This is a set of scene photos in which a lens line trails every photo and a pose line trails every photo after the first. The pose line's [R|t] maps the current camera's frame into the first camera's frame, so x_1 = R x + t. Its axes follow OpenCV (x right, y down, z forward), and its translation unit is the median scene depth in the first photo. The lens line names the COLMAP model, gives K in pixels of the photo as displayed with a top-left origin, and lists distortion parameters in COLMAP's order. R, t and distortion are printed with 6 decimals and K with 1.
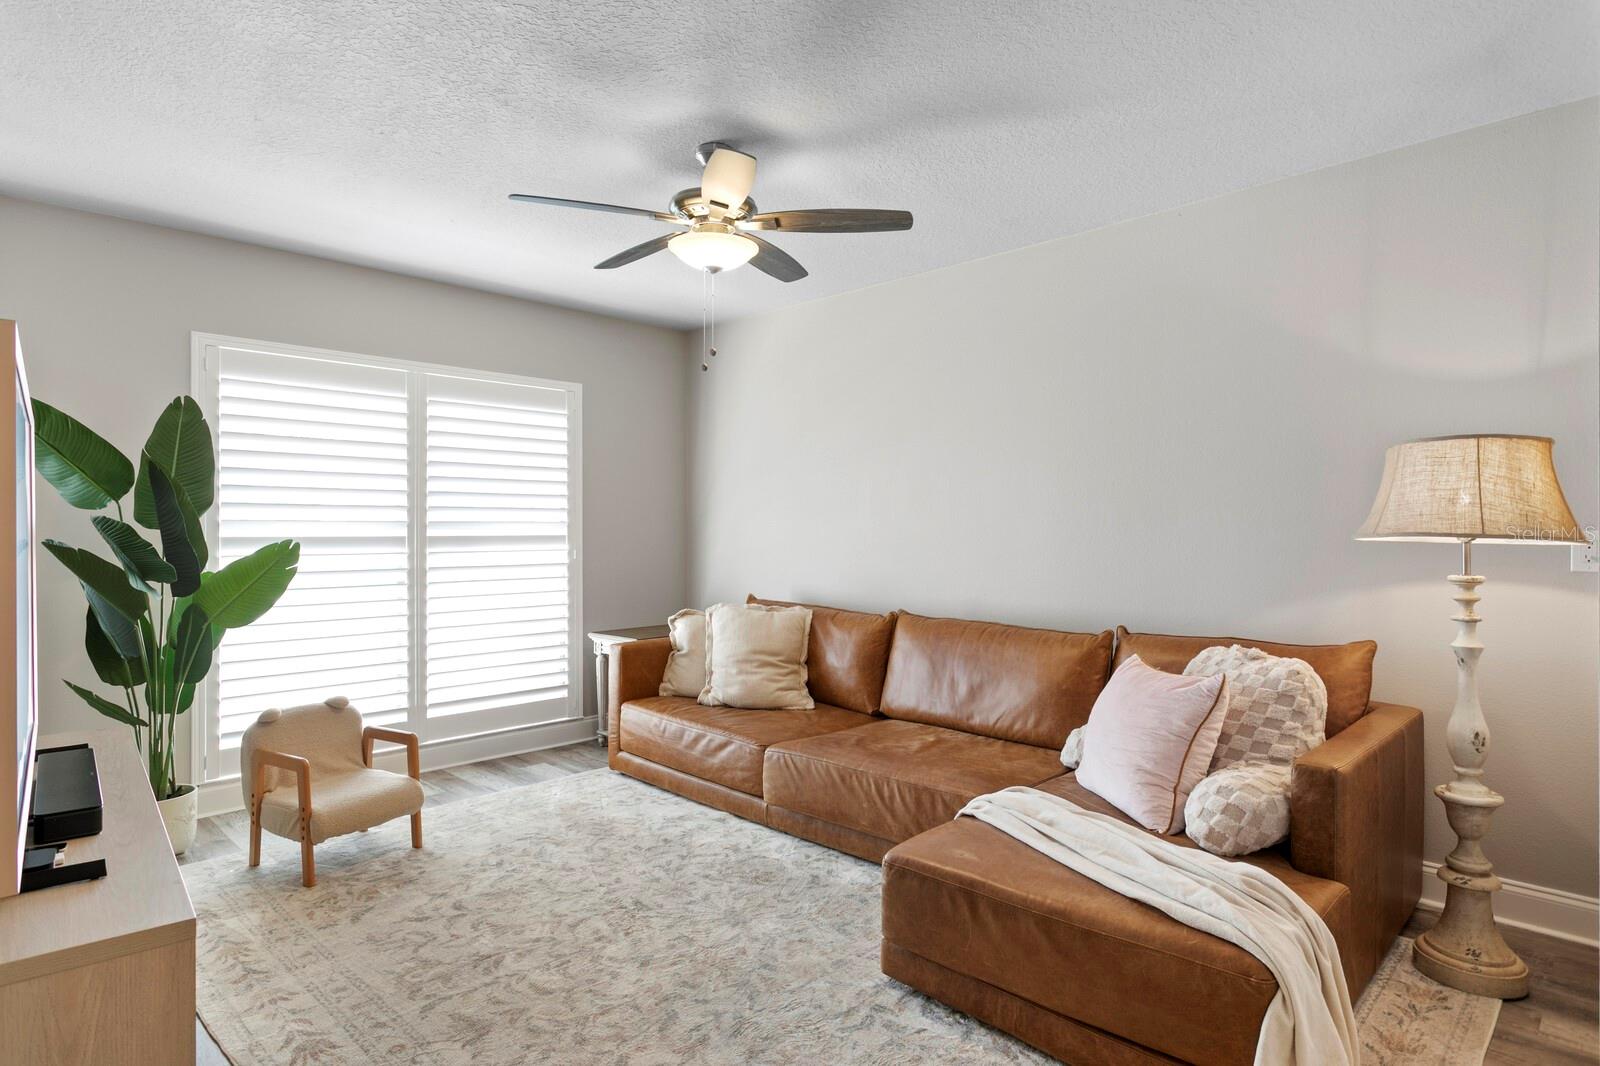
lens RADIAL K [[879.3, 0, 804.7], [0, 879.3, 530.0], [0, 0, 1]] dist [-0.000576, -0.000343]
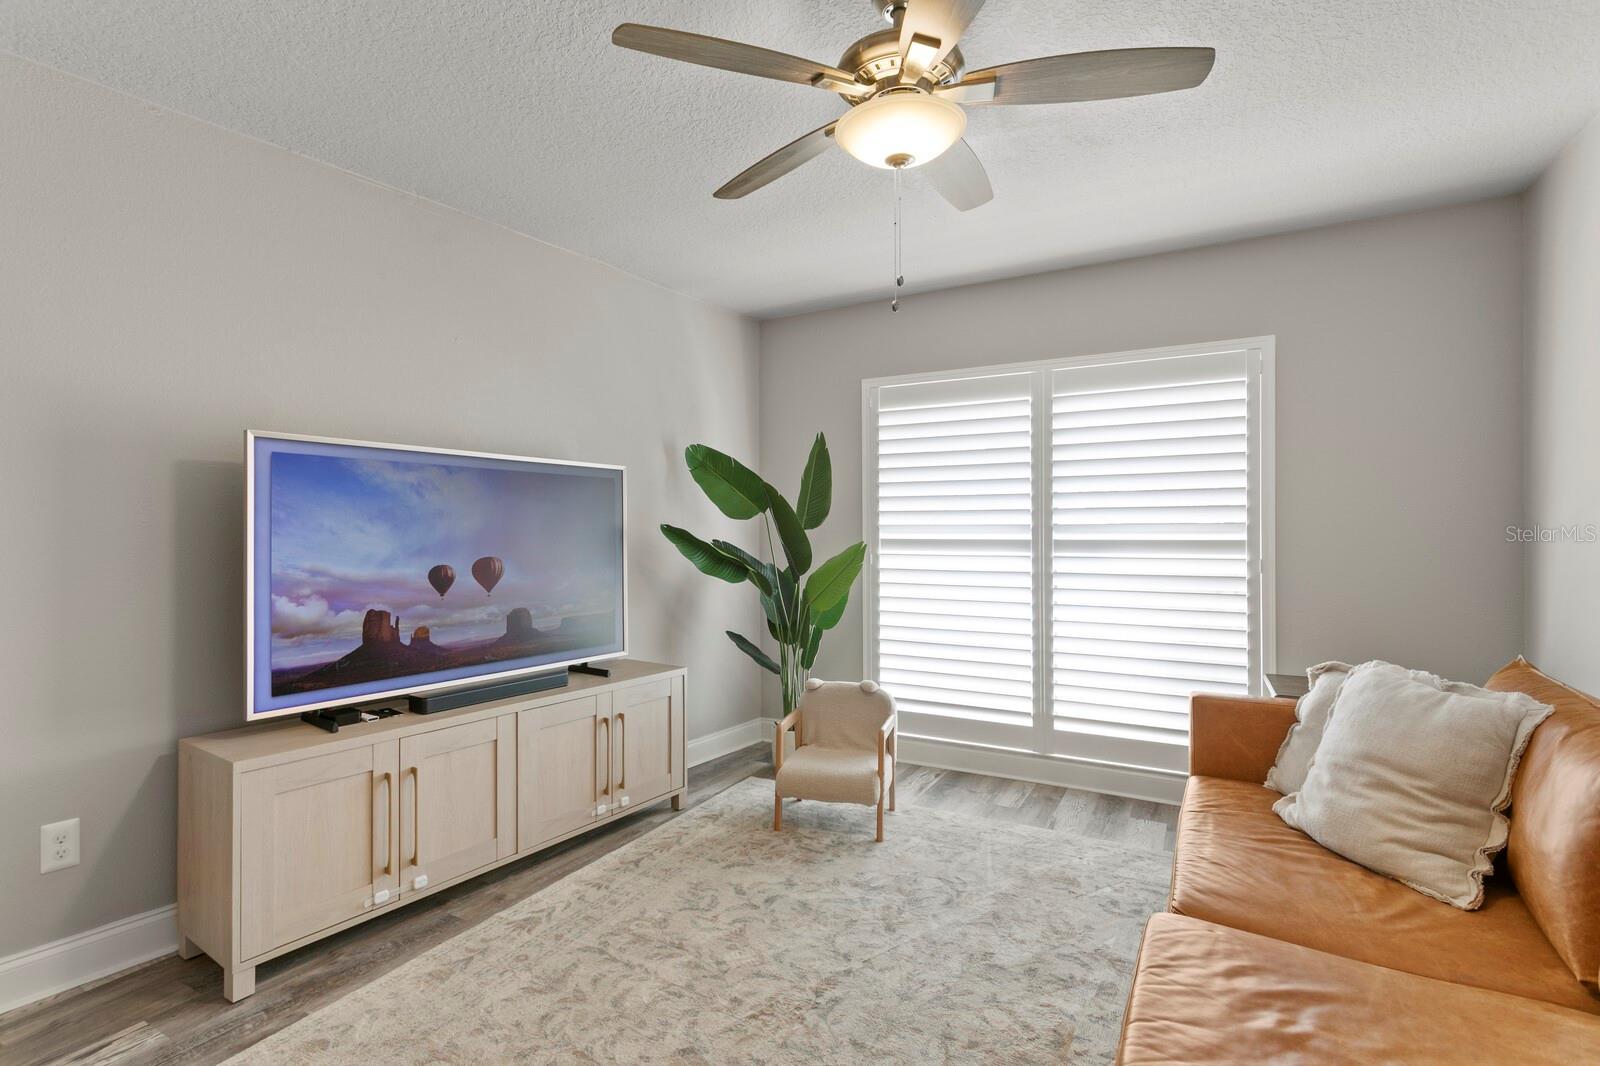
lens RADIAL K [[754.6, 0, 758.4], [0, 754.6, 532.9], [0, 0, 1]] dist [0.000486, 0.000332]
pose [[0.240498, 0.000834, -0.970649, 0.317655], [0.001337, 0.999998, 0.001190, -0.002620], [0.970649, -0.001584, 0.240497, 0.529729]]
